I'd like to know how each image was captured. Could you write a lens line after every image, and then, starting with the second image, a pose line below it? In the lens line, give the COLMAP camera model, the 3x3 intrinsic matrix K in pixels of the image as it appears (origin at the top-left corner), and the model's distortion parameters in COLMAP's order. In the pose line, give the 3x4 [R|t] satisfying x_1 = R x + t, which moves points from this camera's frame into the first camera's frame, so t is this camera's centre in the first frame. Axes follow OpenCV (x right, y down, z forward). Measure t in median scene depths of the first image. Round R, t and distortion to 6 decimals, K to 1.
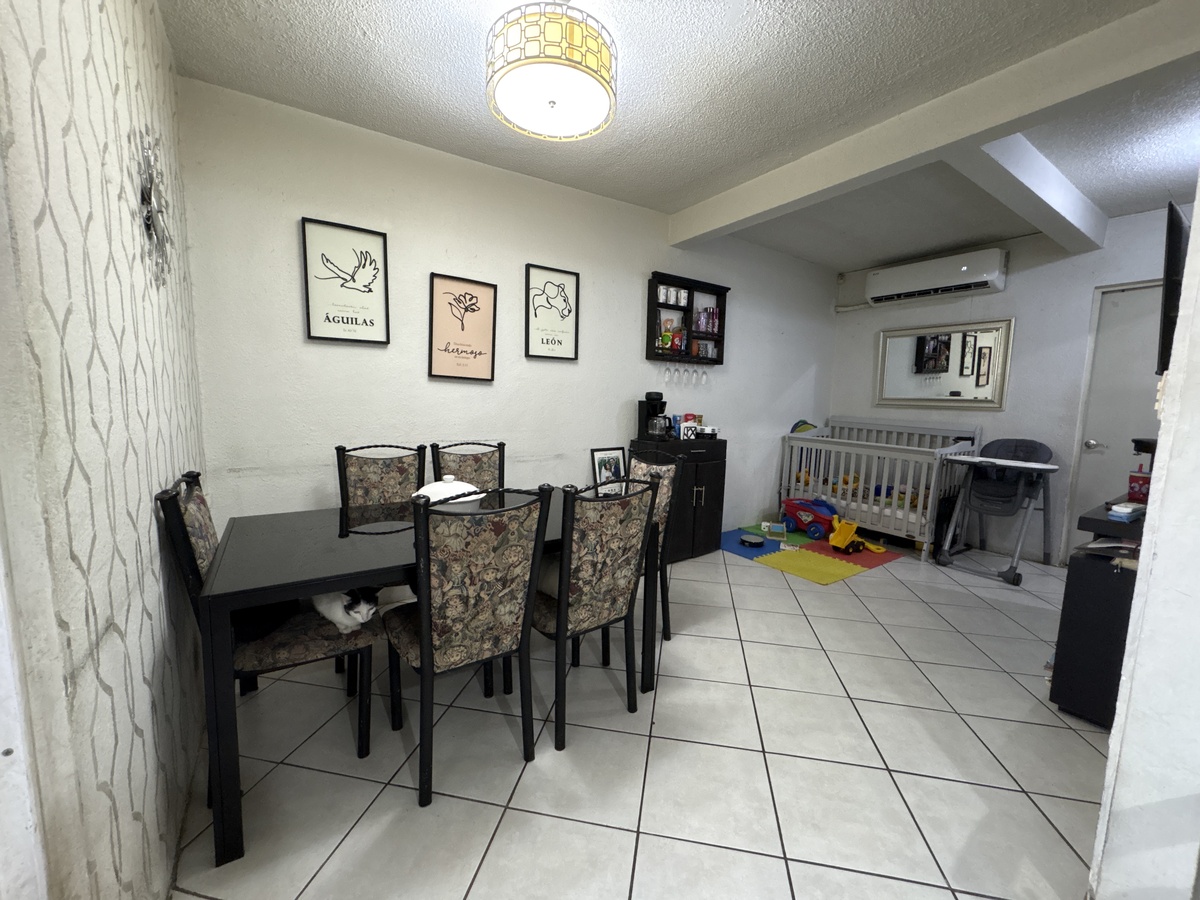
lens RADIAL K [[477.4, 0, 598.0], [0, 477.4, 451.0], [0, 0, 1]] dist [-0.001275, 0.000740]
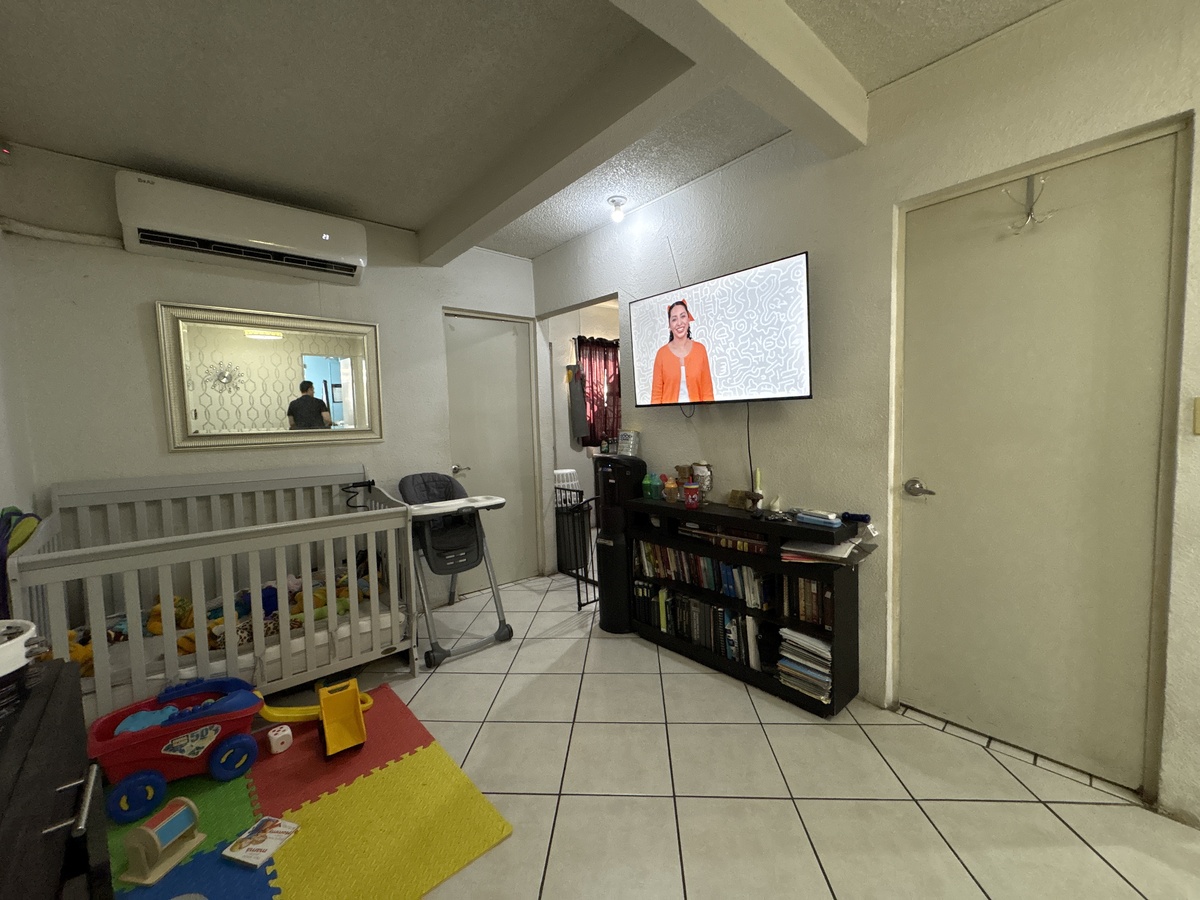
lens RADIAL K [[477.4, 0, 599.8], [0, 477.4, 453.6], [0, 0, 1]] dist [-0.001275, 0.000740]
pose [[-0.121861, -0.097306, 0.987766, 0.029958], [0.139954, 0.983555, 0.114157, -0.114246], [-0.982631, 0.152153, -0.106239, 0.802868]]
